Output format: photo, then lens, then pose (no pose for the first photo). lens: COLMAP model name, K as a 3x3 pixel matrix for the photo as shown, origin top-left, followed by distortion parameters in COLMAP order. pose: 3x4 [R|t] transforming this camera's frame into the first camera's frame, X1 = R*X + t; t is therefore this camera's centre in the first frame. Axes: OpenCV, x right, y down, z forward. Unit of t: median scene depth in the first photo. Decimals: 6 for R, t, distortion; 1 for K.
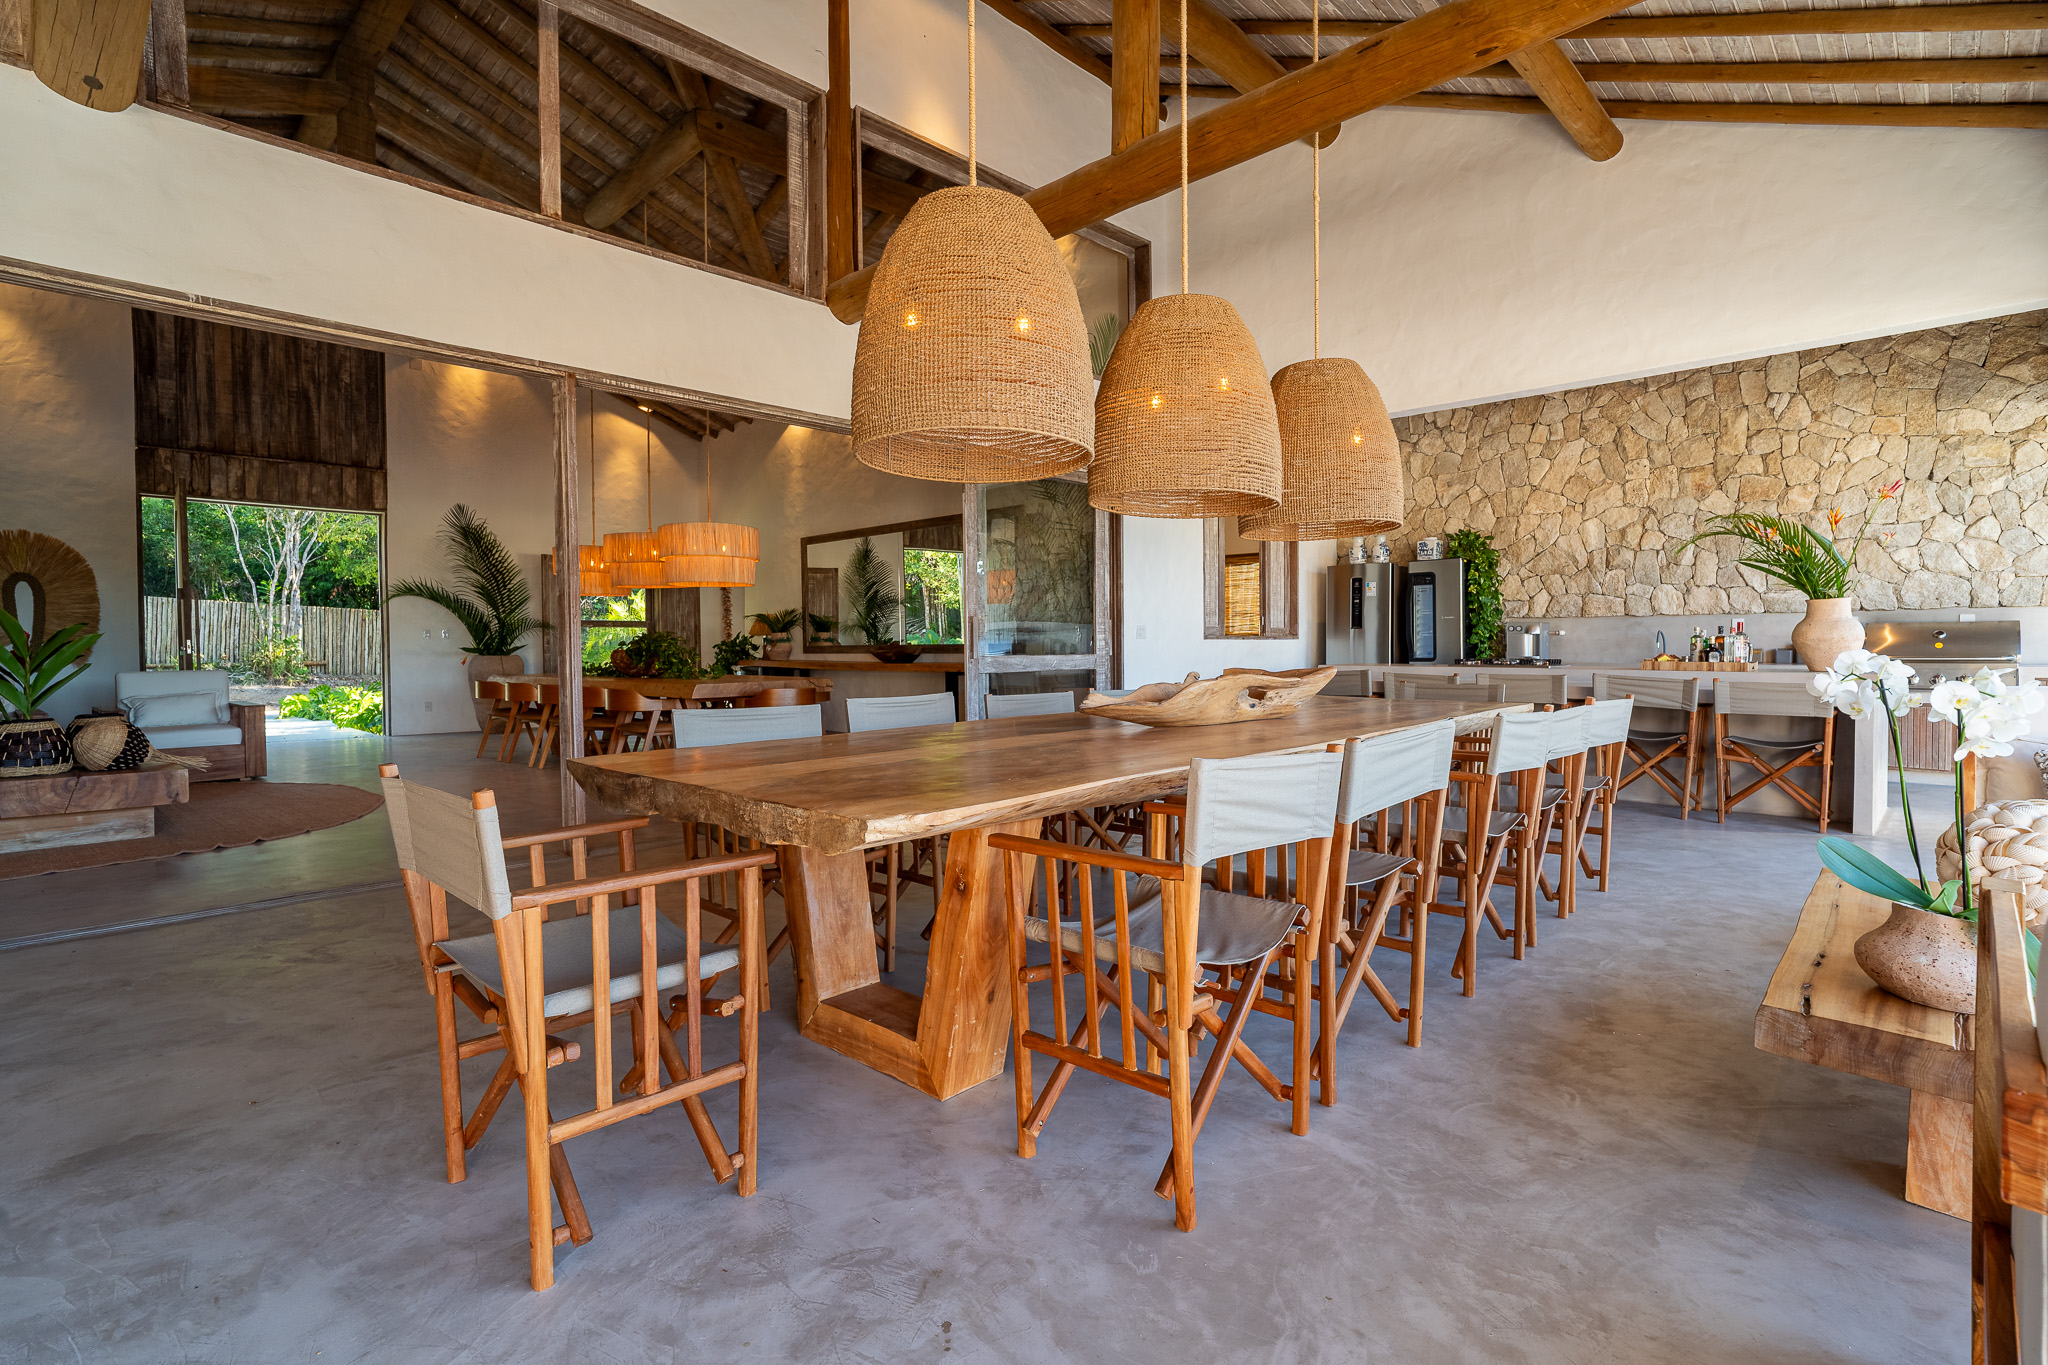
lens RADIAL K [[980.6, 0, 1053.8], [0, 980.6, 667.1], [0, 0, 1]] dist [-0.023007, 0.012899]
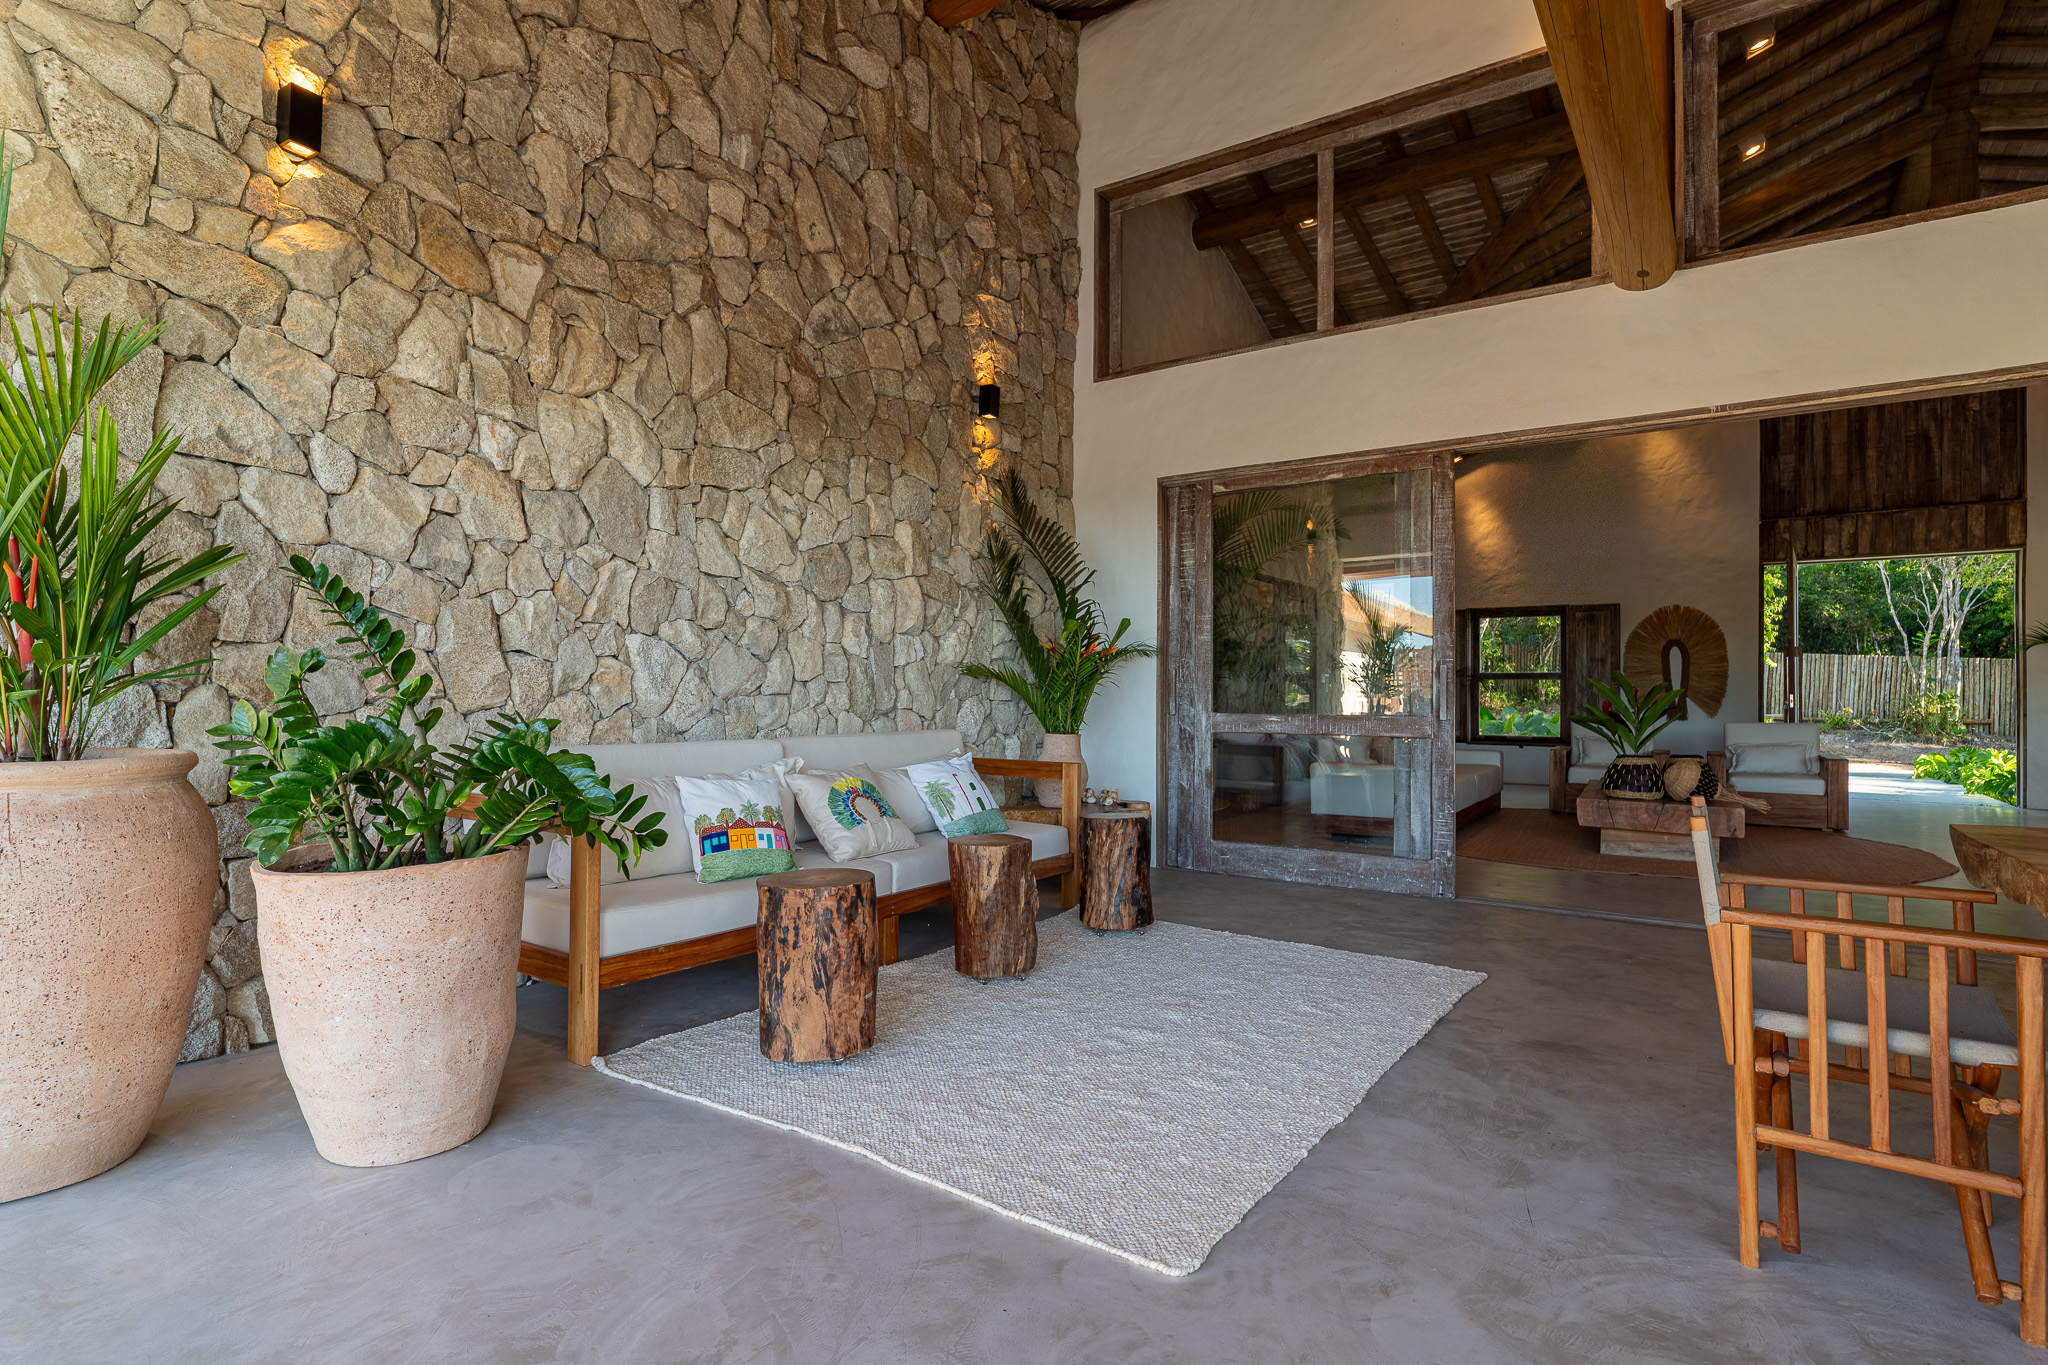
lens RADIAL K [[980.6, 0, 1014.1], [0, 980.6, 682.6], [0, 0, 1]] dist [-0.023007, 0.012899]
pose [[0.140826, -0.007577, -0.990005, 0.465378], [-0.032467, 0.999398, -0.012267, -0.000816], [0.989502, 0.033871, 0.140495, -0.032740]]
